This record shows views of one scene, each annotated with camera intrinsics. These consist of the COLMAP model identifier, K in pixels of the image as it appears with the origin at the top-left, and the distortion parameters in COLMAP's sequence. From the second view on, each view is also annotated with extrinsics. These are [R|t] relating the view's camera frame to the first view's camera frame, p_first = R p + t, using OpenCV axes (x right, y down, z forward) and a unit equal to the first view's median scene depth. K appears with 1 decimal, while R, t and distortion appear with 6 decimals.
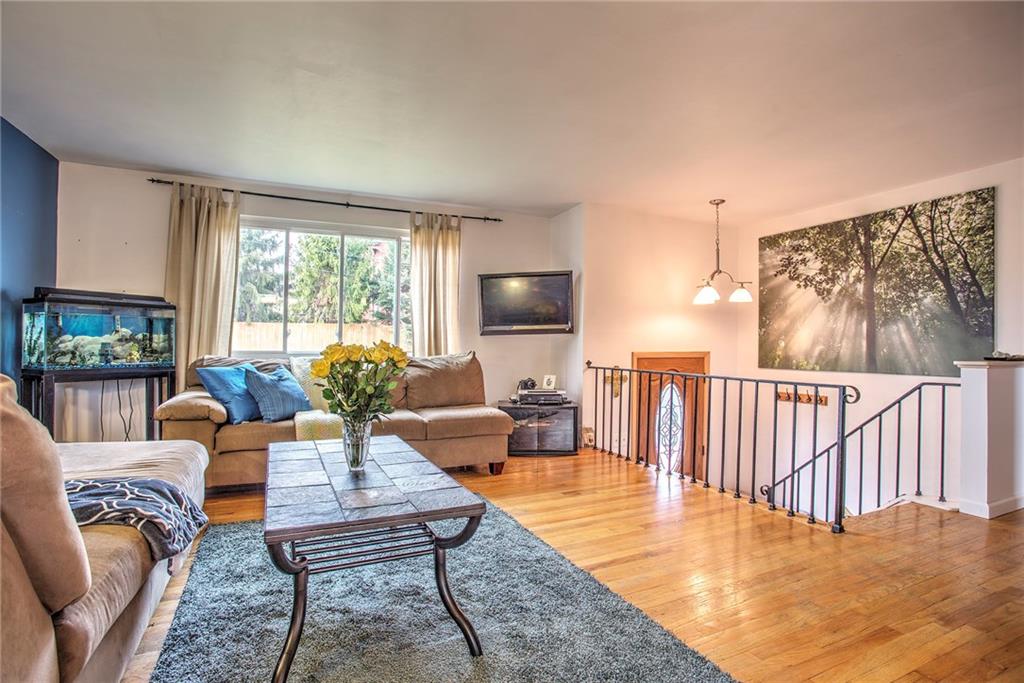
lens RADIAL K [[503.7, 0, 512.0], [0, 503.7, 341.5], [0, 0, 1]] dist [-0.057794, 0.024339]
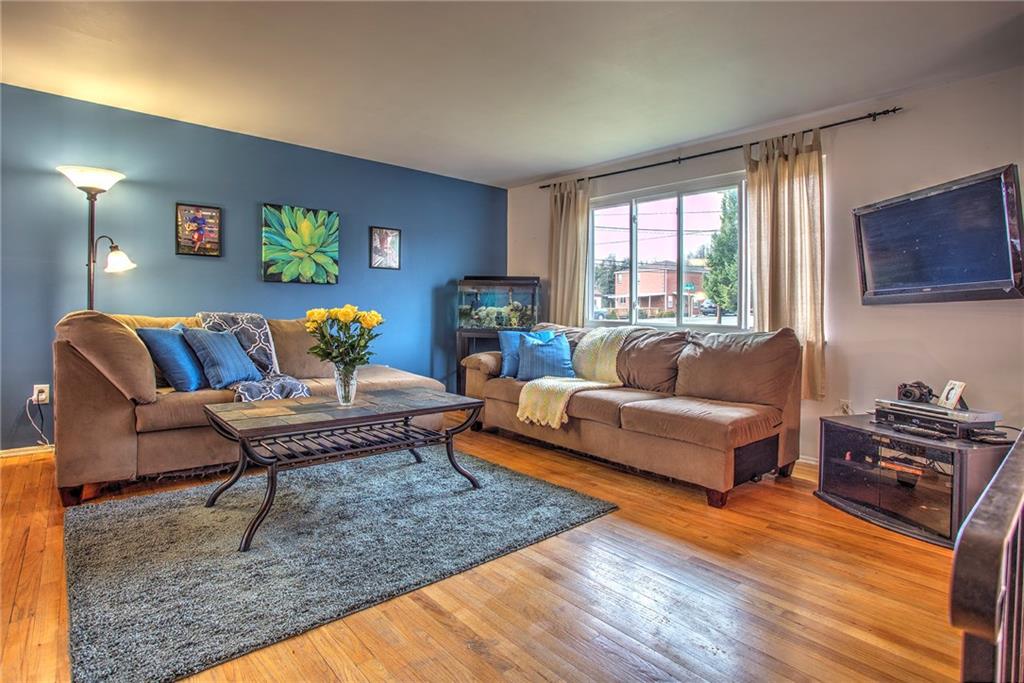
lens RADIAL K [[530.8, 0, 511.9], [0, 530.8, 307.2], [0, 0, 1]] dist [-0.000589, -0.000032]
pose [[0.290863, -0.004397, -0.956755, 0.581754], [-0.009535, 0.999926, -0.007495, 0.000252], [0.956717, 0.011303, 0.290799, 0.514900]]
